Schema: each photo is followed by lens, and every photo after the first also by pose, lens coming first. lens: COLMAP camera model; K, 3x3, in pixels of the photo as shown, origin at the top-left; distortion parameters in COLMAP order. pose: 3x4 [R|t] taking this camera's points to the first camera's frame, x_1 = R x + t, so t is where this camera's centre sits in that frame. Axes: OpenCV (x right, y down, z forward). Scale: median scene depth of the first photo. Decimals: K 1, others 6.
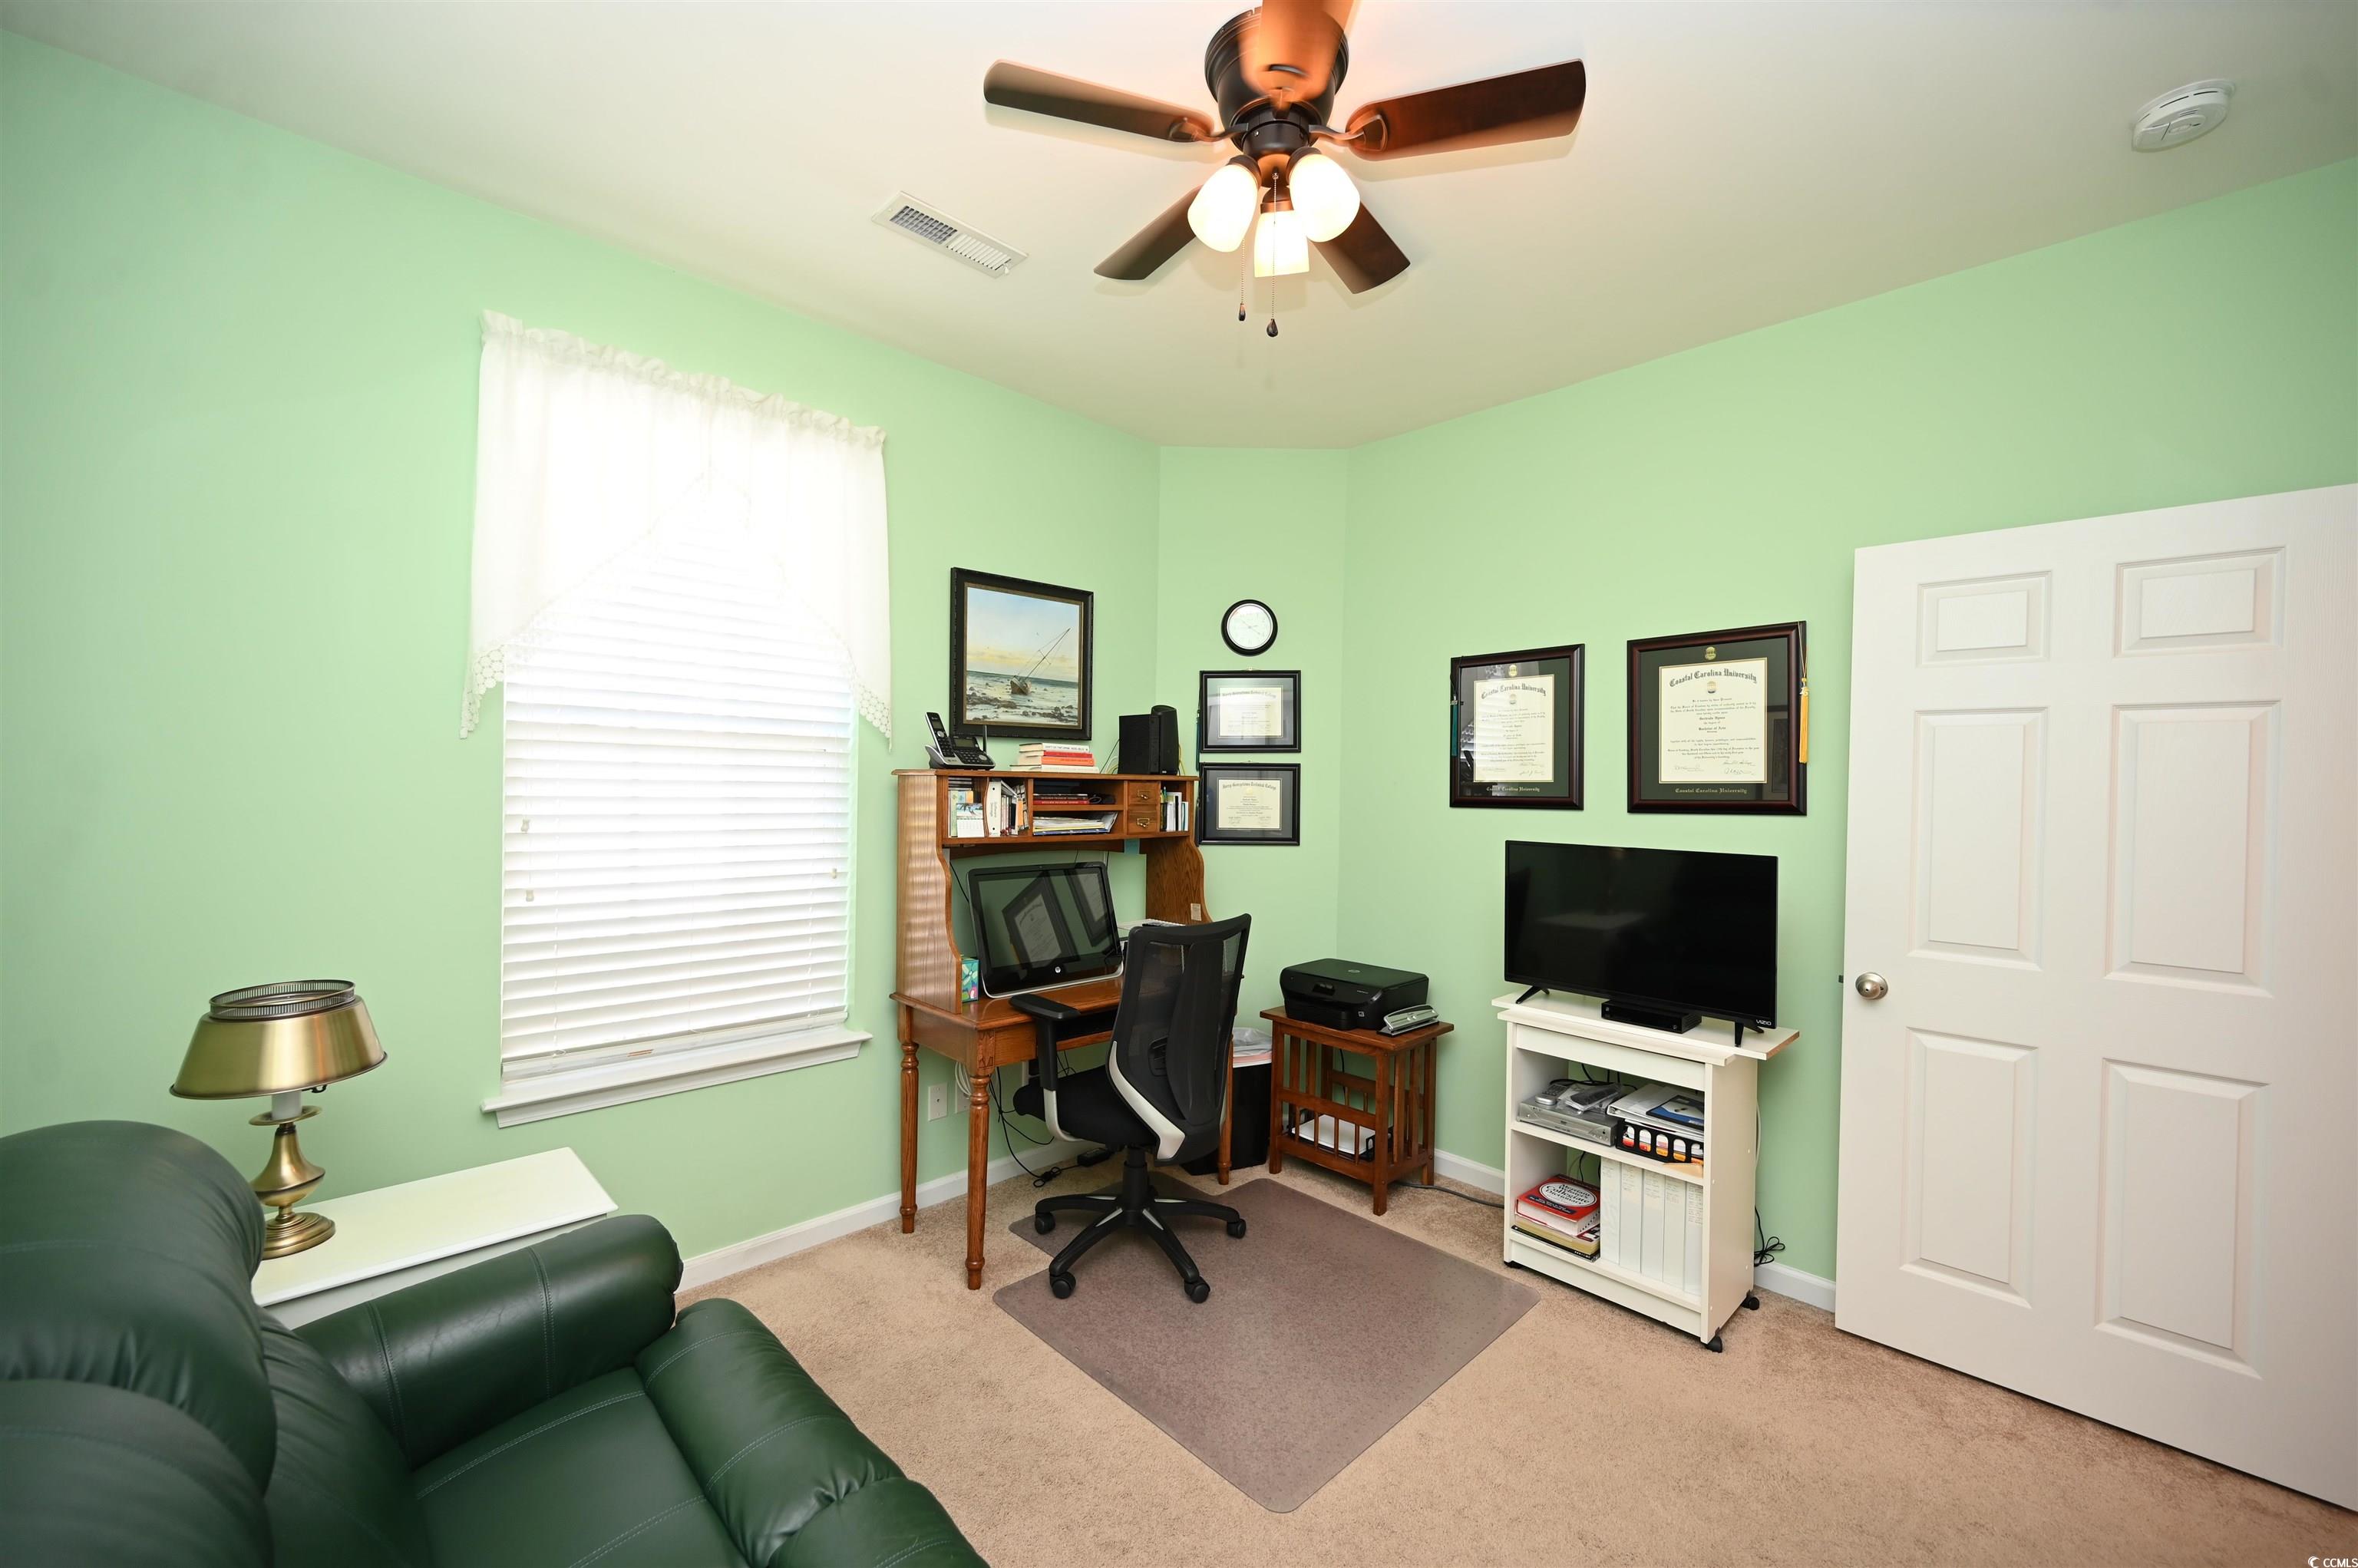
lens RADIAL K [[928.3, 0, 1179.9], [0, 928.3, 787.0], [0, 0, 1]] dist [-0.000218, 0.000207]
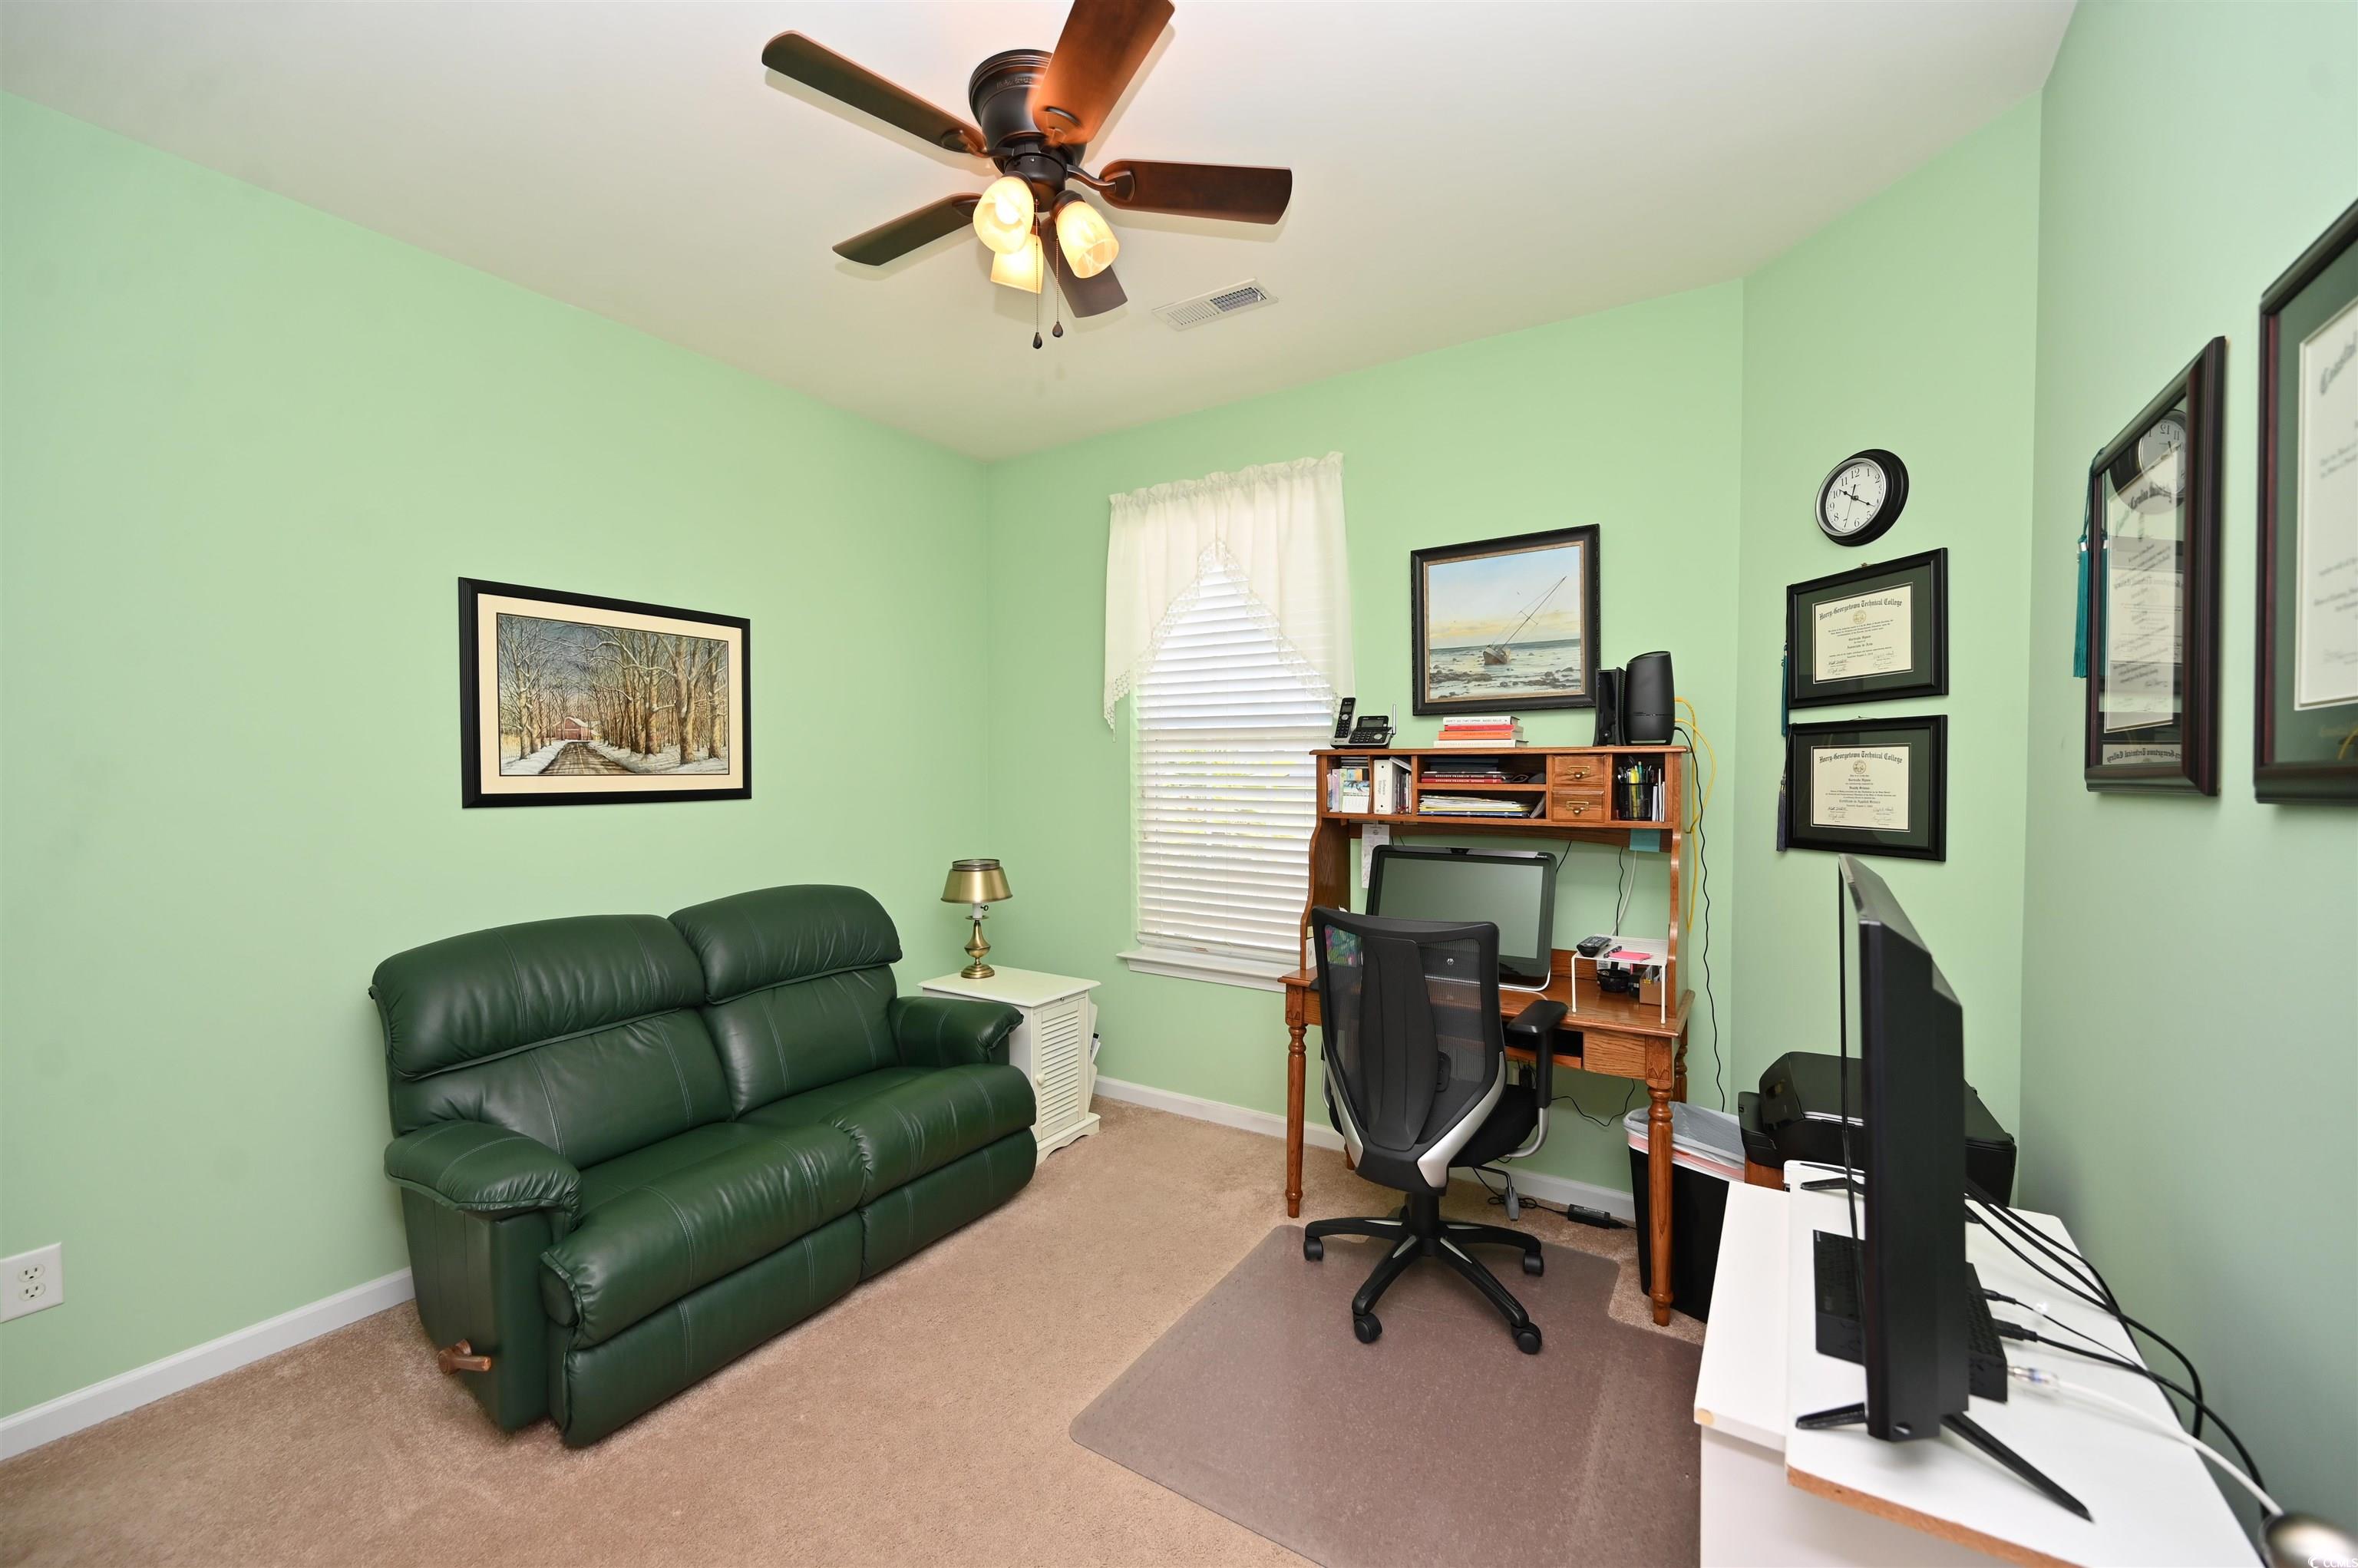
lens RADIAL K [[928.3, 0, 1174.9], [0, 928.3, 777.4], [0, 0, 1]] dist [-0.000218, 0.000207]
pose [[0.222572, -0.003827, -0.974909, 0.683783], [0.003110, 0.999990, -0.003215, 0.014719], [0.974911, -0.002316, 0.222582, 0.507979]]
